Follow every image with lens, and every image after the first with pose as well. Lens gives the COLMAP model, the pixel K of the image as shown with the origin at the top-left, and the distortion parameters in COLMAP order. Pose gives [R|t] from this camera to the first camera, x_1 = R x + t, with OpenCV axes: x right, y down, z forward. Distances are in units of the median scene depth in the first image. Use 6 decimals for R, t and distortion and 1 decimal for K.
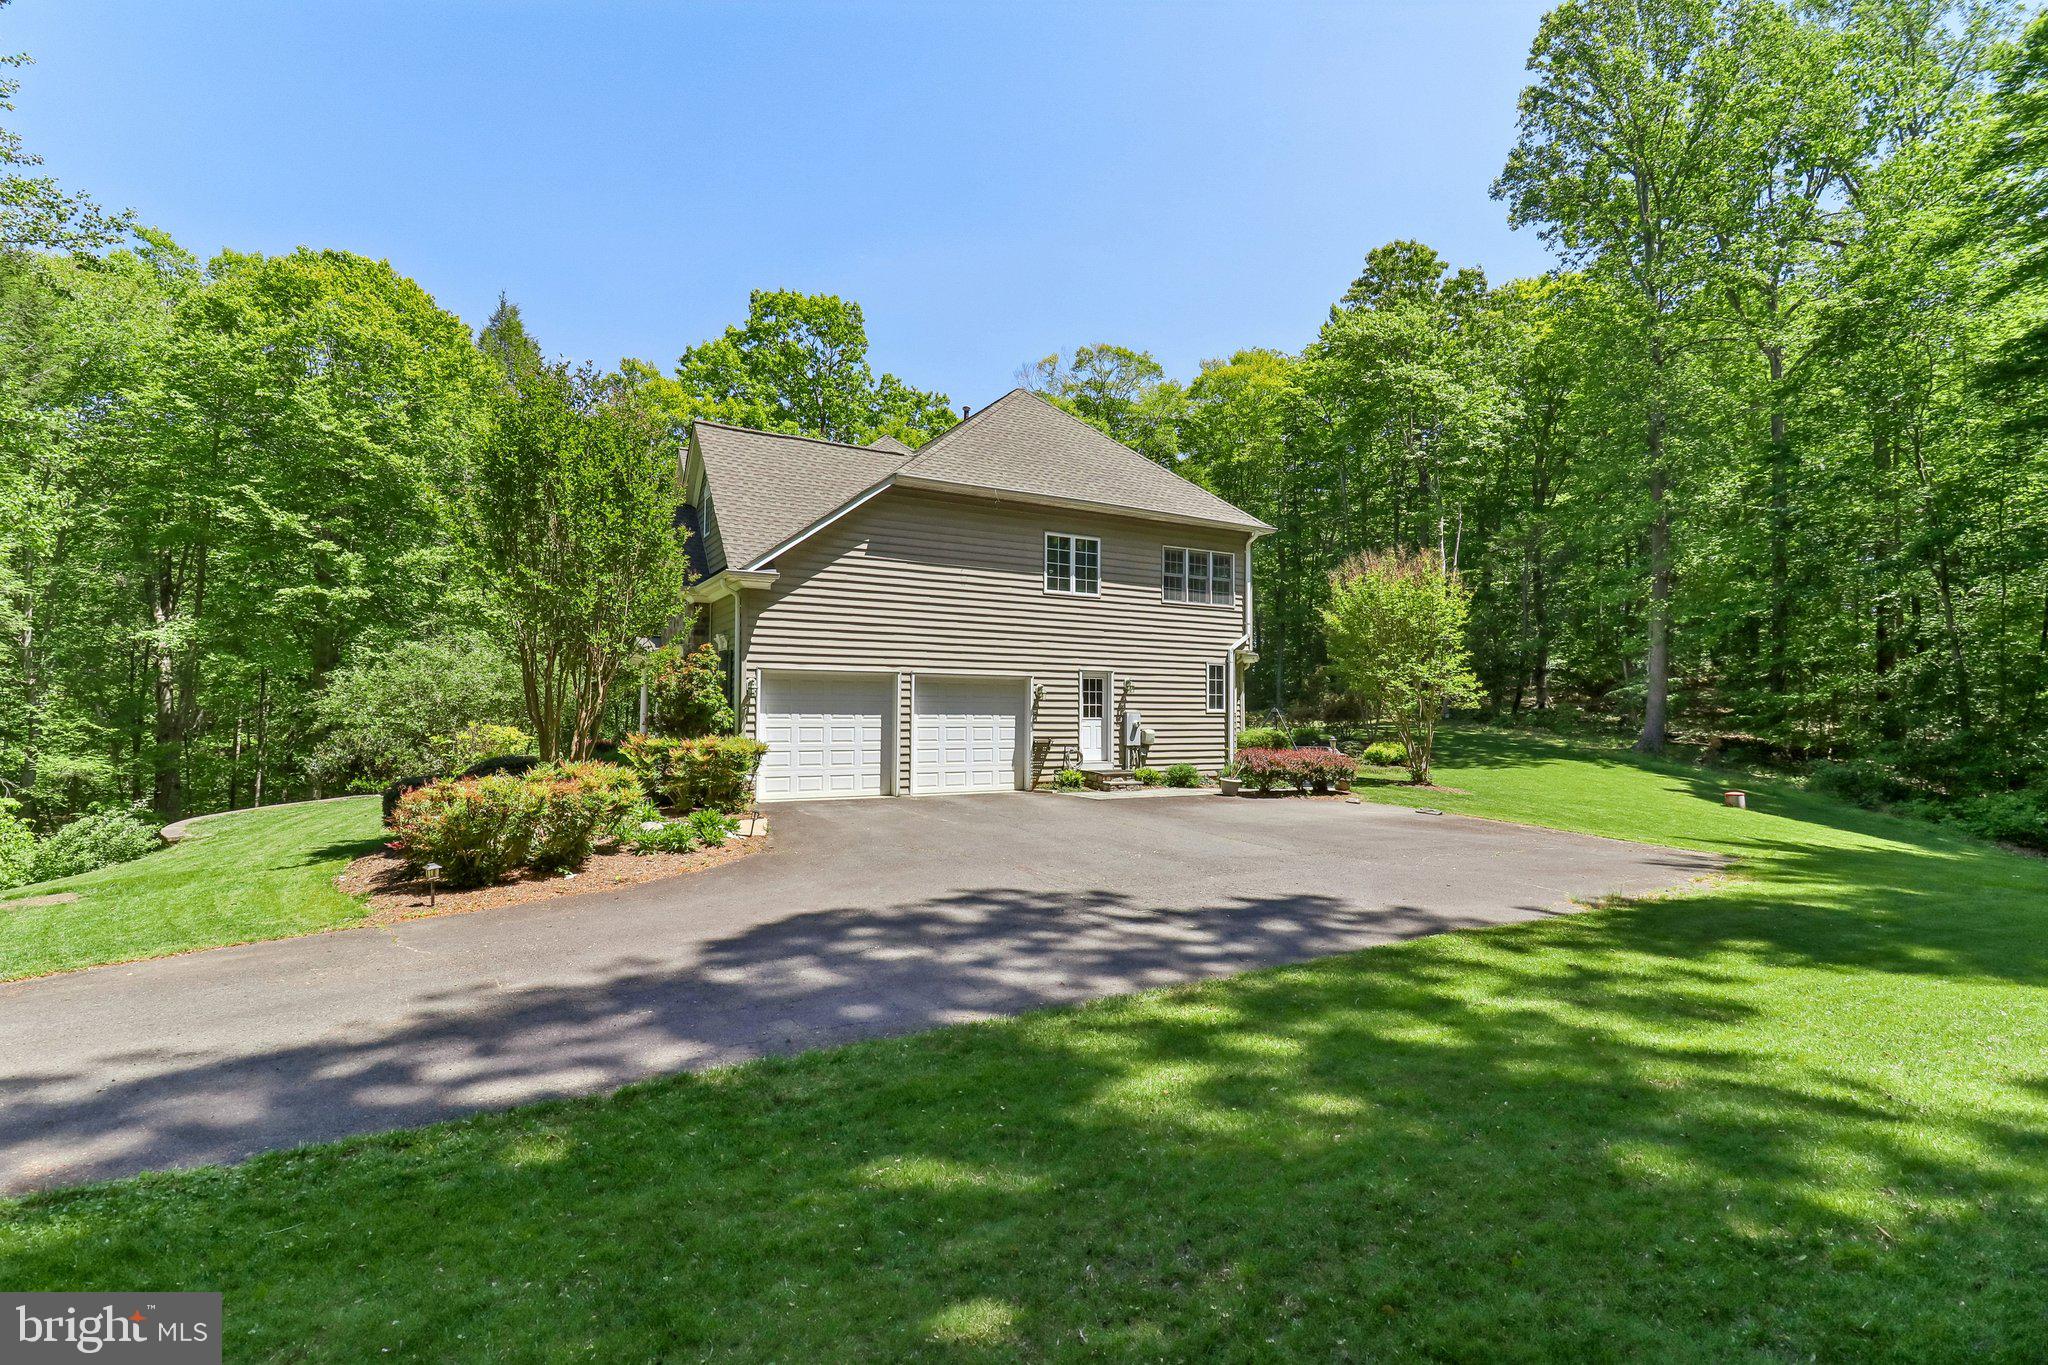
lens RADIAL K [[949.5, 0, 1021.2], [0, 949.5, 671.9], [0, 0, 1]] dist [-0.002040, -0.000682]
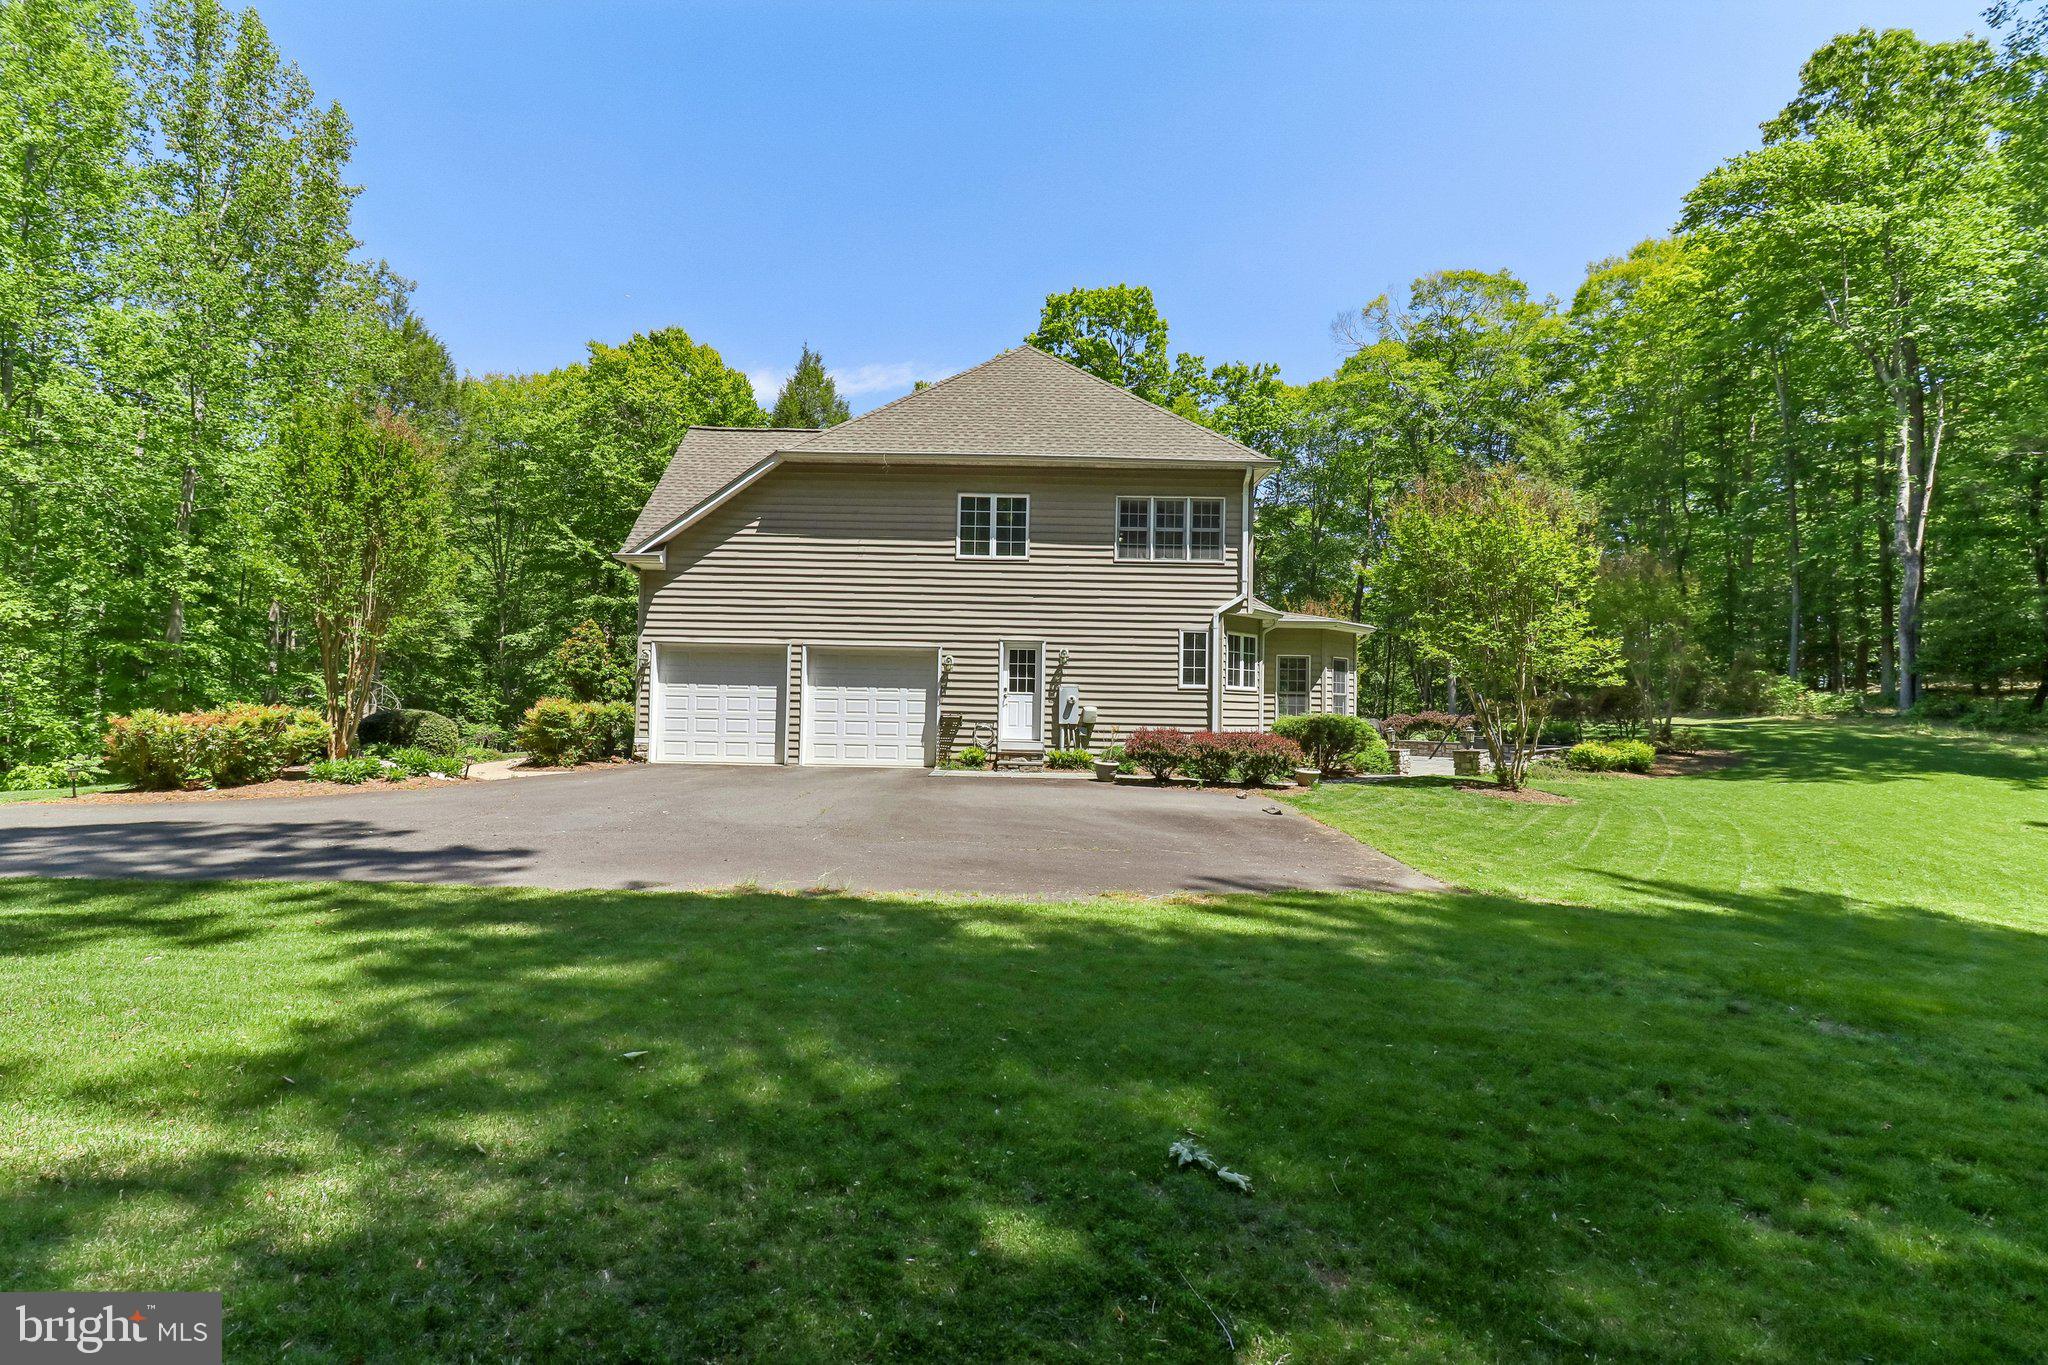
lens RADIAL K [[961.9, 0, 1011.7], [0, 961.9, 654.1], [0, 0, 1]] dist [0.010357, -0.001315]
pose [[0.861530, -0.017992, -0.507388, 0.539961], [0.007951, 0.999727, -0.021949, 0.031935], [0.507644, 0.014876, 0.861438, 0.203030]]
